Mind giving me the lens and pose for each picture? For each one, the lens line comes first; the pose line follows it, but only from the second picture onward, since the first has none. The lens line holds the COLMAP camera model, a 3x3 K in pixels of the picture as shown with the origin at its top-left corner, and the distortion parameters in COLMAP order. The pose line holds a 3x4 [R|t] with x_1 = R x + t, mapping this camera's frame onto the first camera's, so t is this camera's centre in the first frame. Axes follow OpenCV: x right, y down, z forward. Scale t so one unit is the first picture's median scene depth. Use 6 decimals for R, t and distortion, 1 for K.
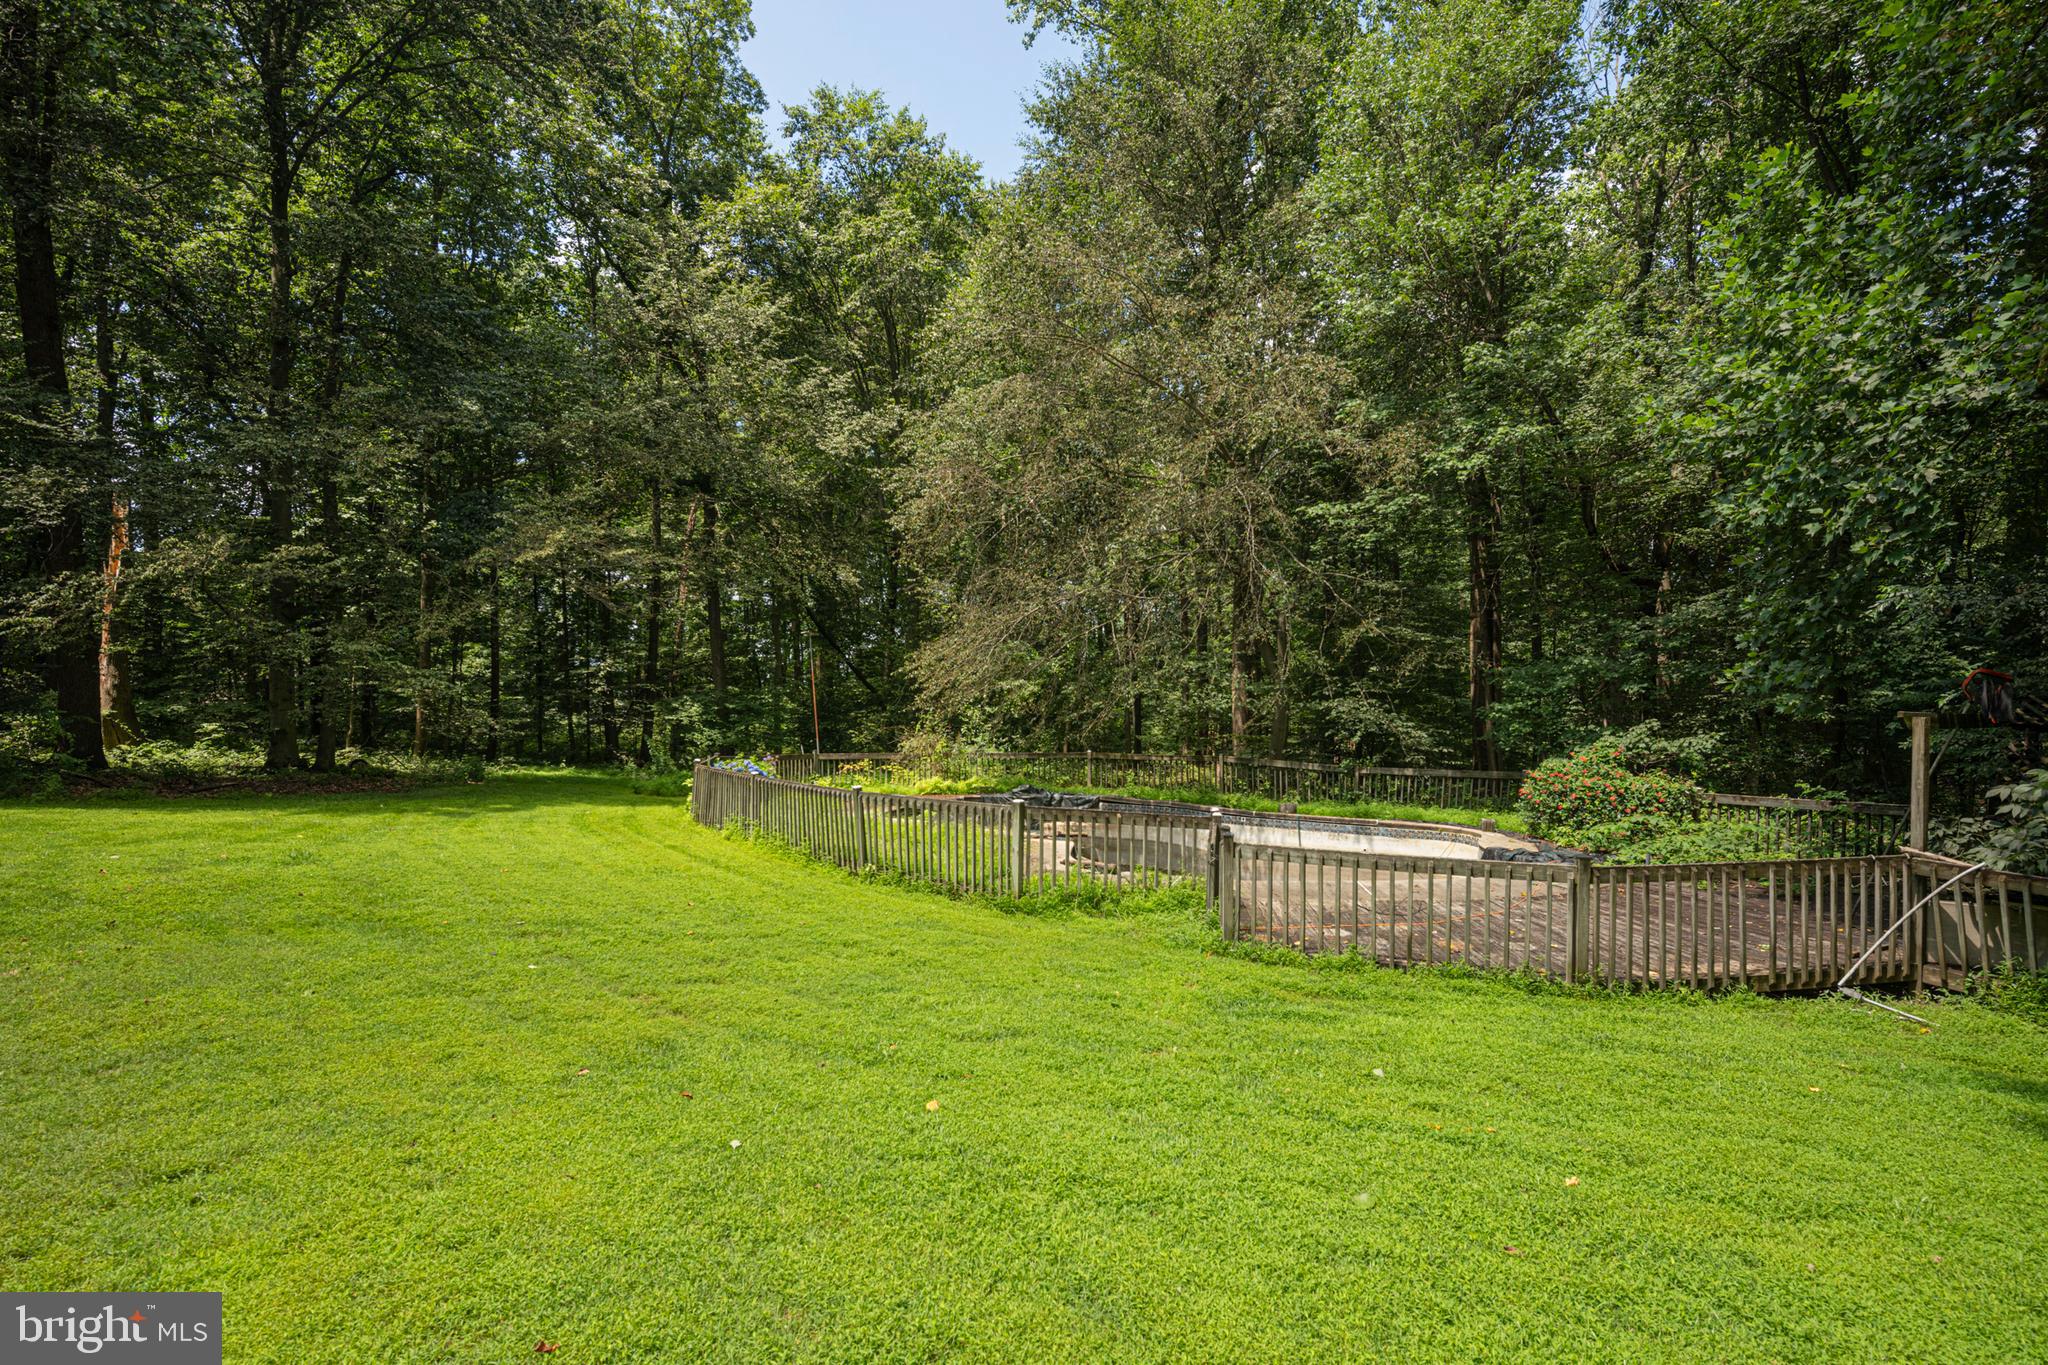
lens RADIAL K [[1012.6, 0, 1052.6], [0, 1012.6, 693.2], [0, 0, 1]] dist [-0.006942, -0.000110]
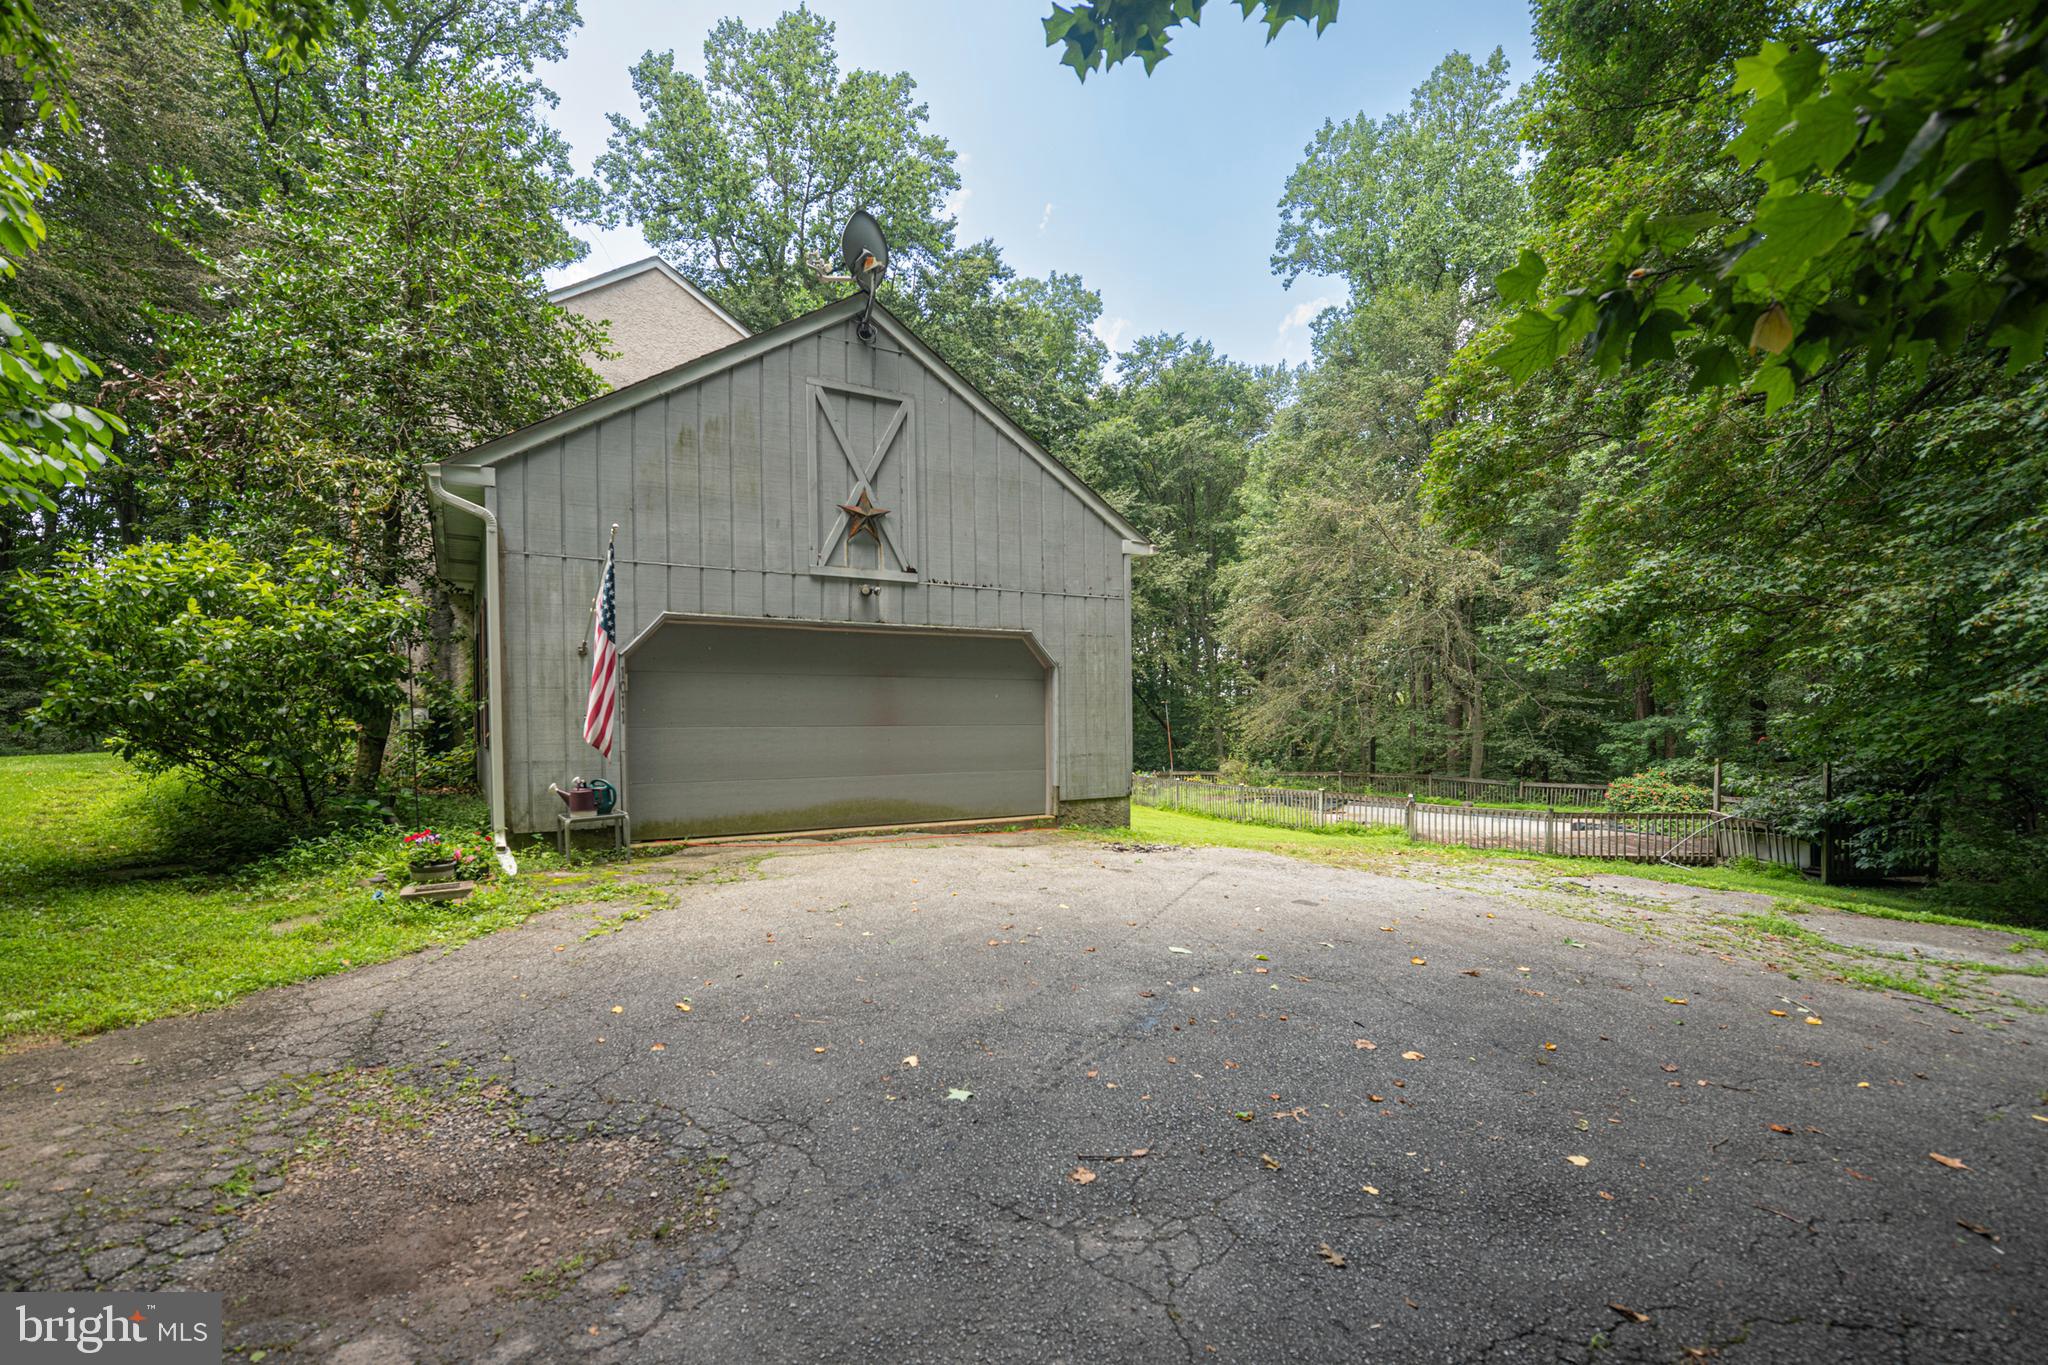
lens RADIAL K [[890.3, 0, 955.4], [0, 890.3, 739.0], [0, 0, 1]] dist [-0.000329, -0.000263]
pose [[0.938222, -0.006983, -0.345963, -0.098039], [0.013855, 0.999753, 0.017394, -0.058548], [0.345756, -0.021112, 0.938087, -1.136978]]
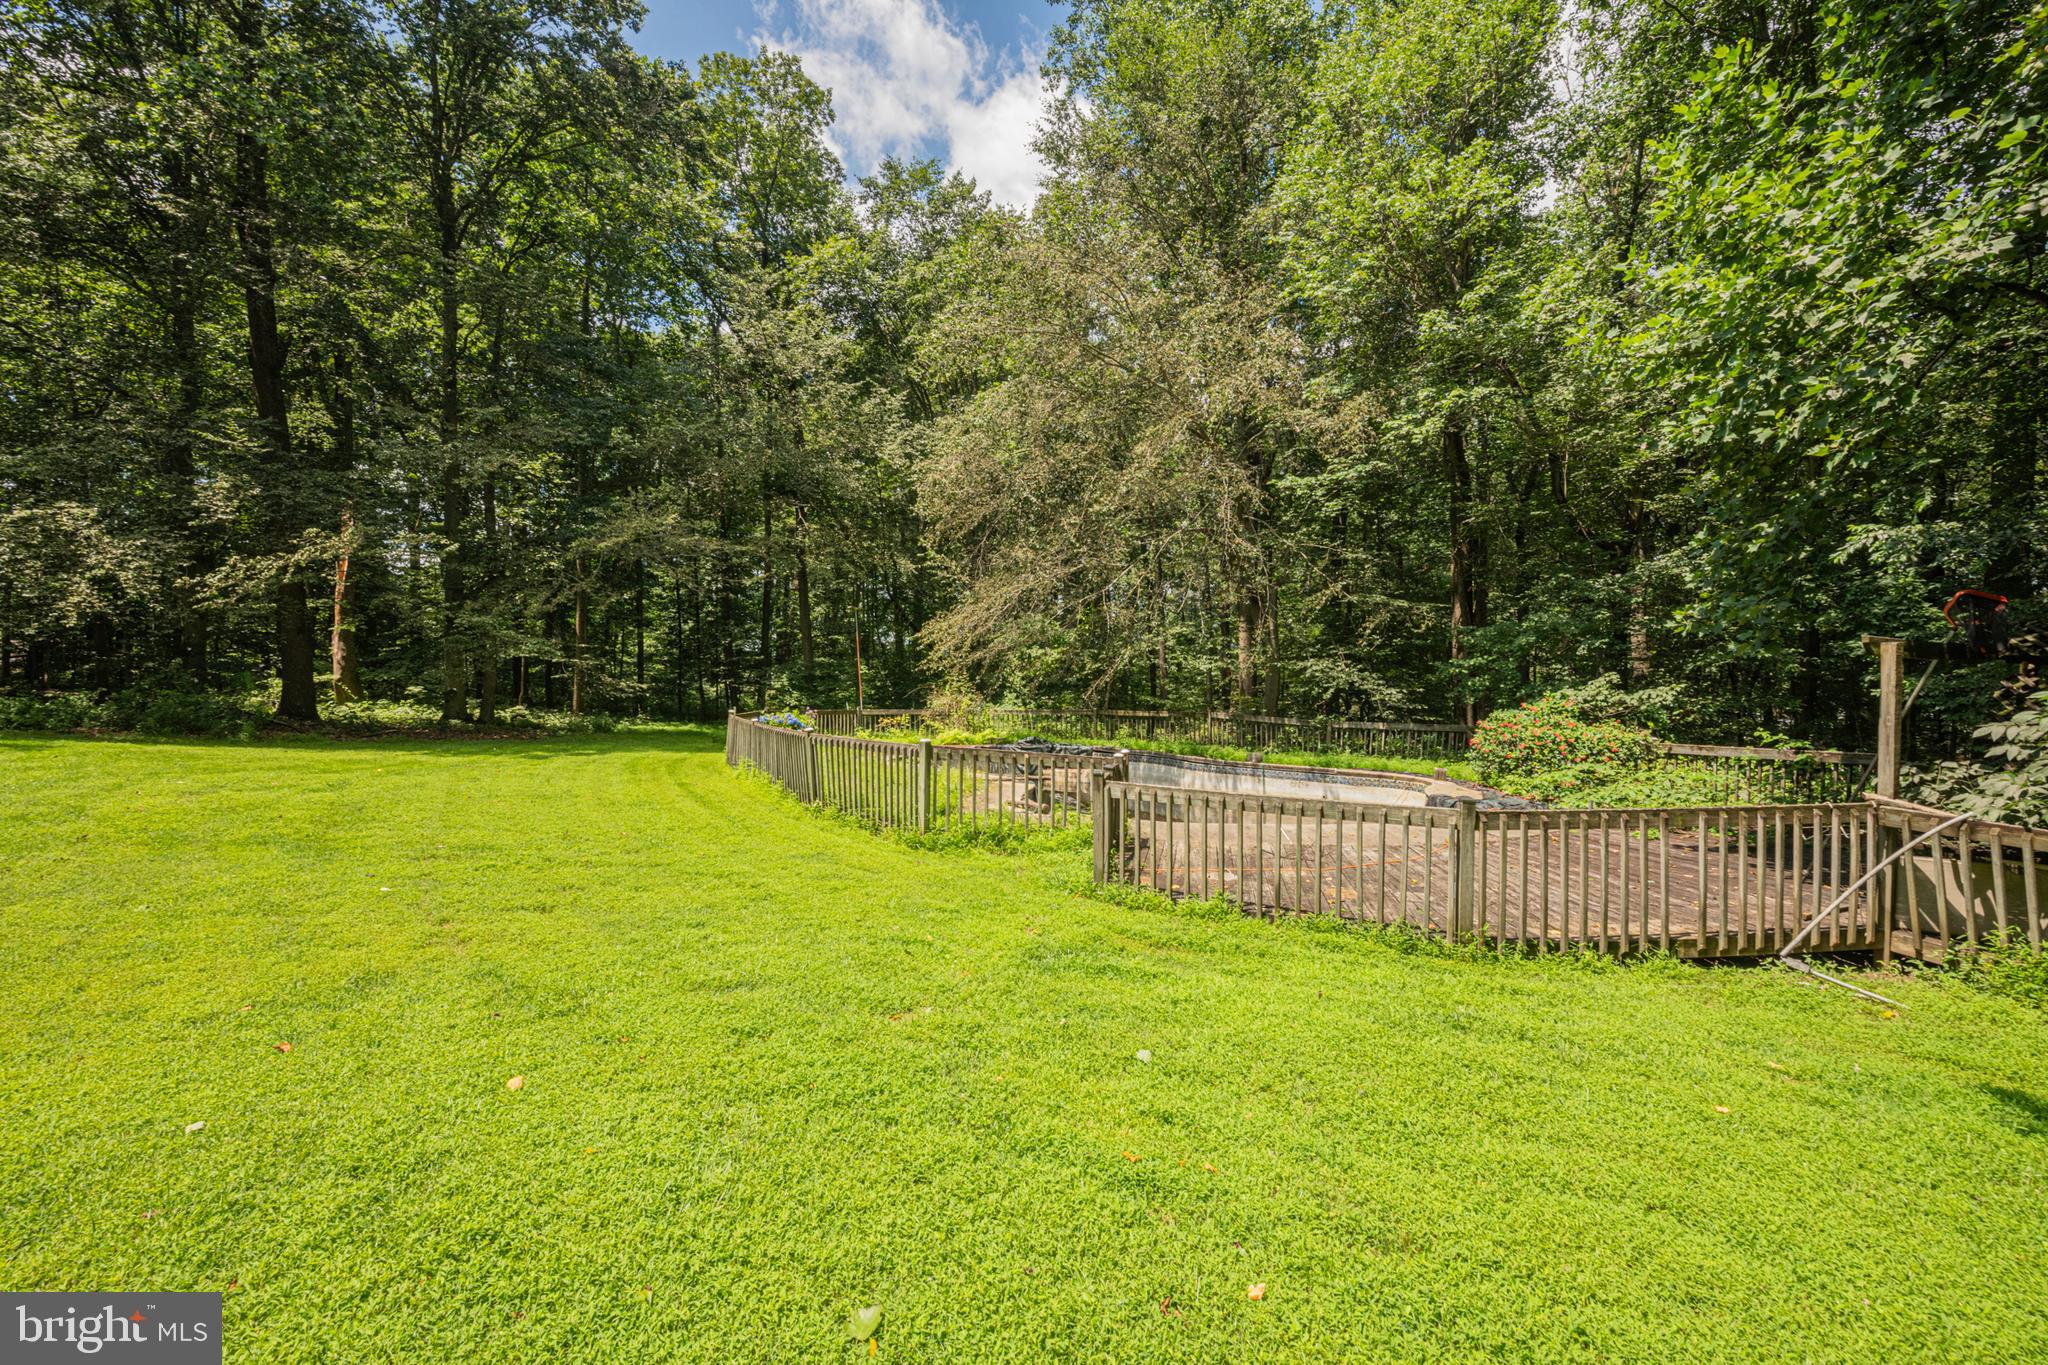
lens RADIAL K [[817.5, 0, 1024.0], [0, 817.5, 682.5], [0, 0, 1]] dist [-0.016069, -0.001288]
pose [[0.992973, -0.001932, -0.118327, 0.134733], [0.003677, 0.999888, 0.014538, 0.029141], [0.118286, -0.014871, 0.992868, 0.152644]]
